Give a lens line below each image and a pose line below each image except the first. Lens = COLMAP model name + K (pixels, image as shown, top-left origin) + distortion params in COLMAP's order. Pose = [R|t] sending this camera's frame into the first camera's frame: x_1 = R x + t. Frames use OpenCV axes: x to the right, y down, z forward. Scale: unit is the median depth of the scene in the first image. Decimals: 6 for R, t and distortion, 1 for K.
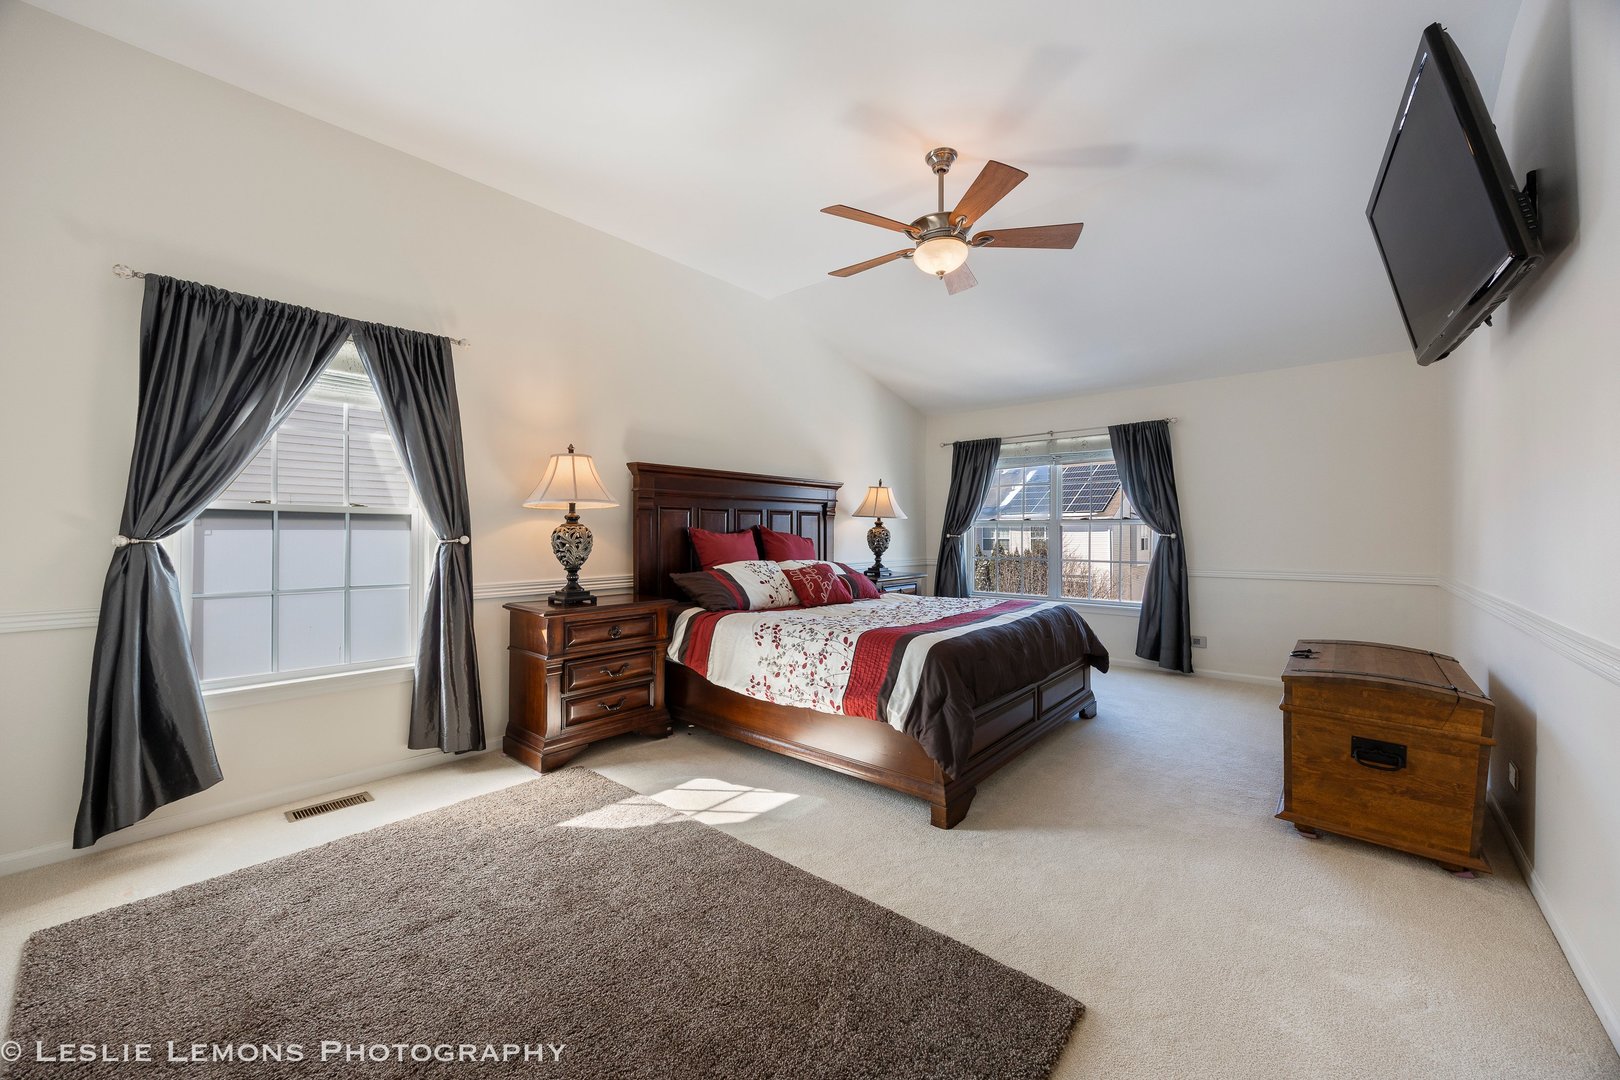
lens RADIAL K [[617.4, 0, 804.4], [0, 617.4, 534.3], [0, 0, 1]] dist [-0.000734, -0.000044]
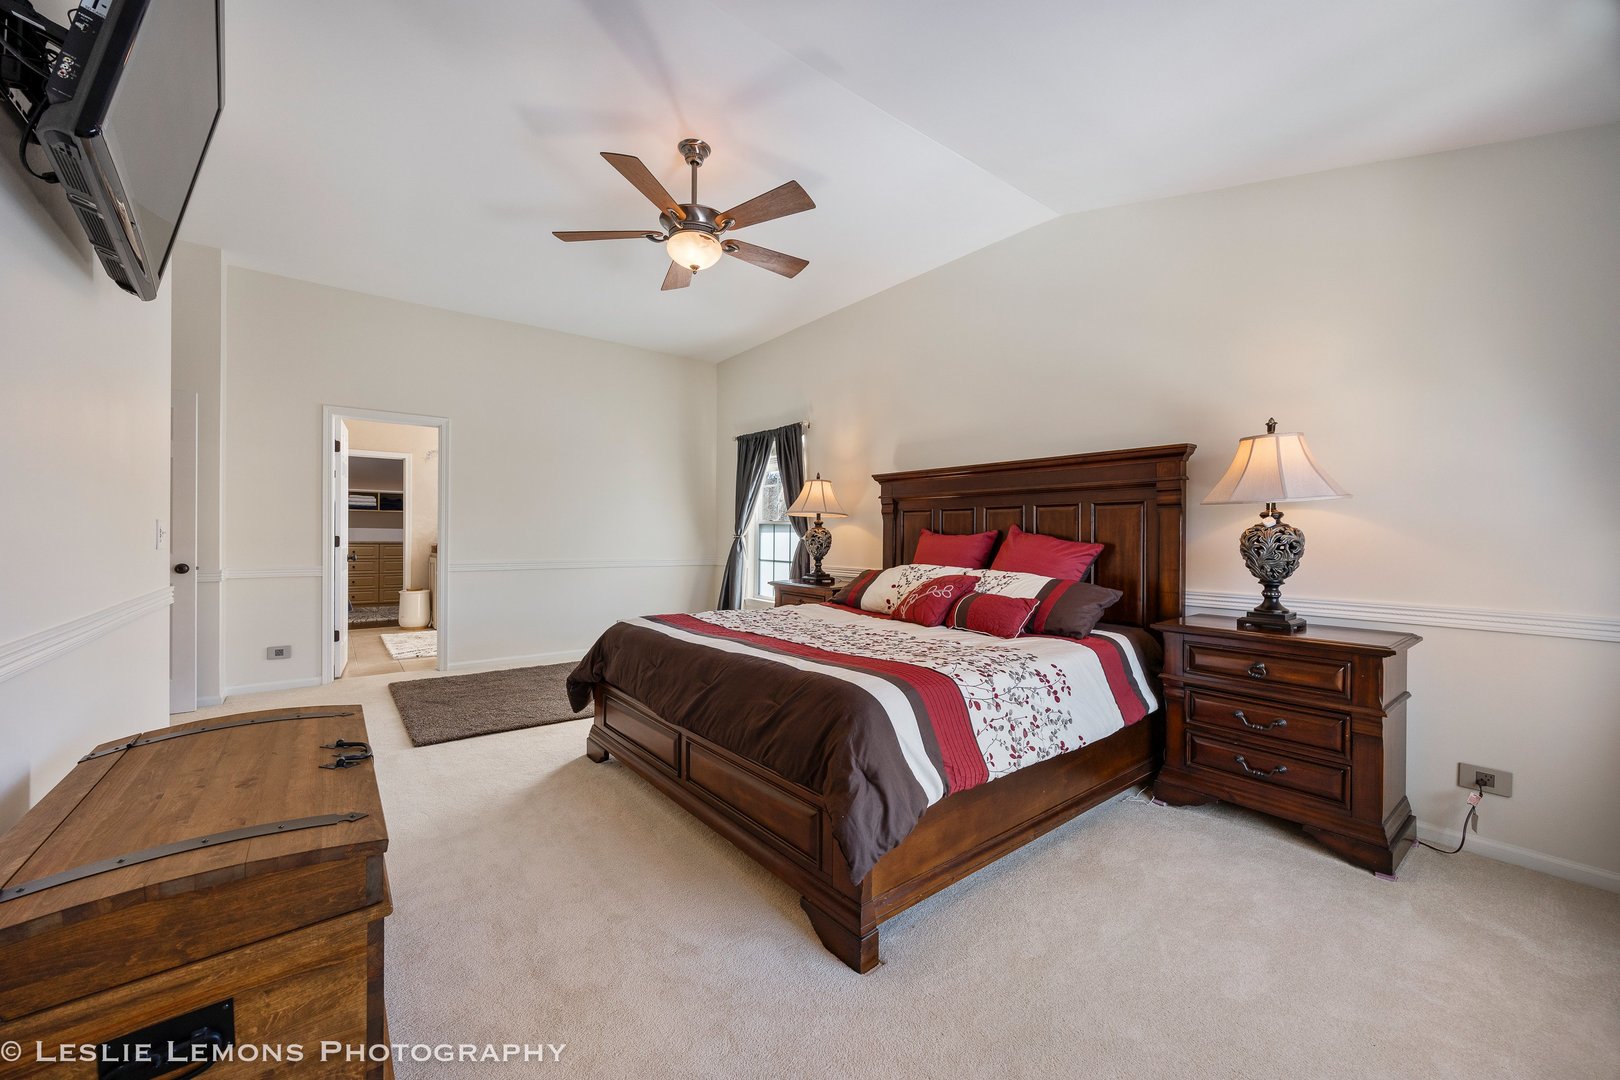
lens RADIAL K [[617.4, 0, 804.4], [0, 617.4, 534.3], [0, 0, 1]] dist [-0.000734, -0.000044]
pose [[-0.191198, -0.000857, -0.981551, 0.940470], [-0.005793, 0.999983, 0.000255, -0.001300], [0.981534, 0.005735, -0.191200, 1.113775]]
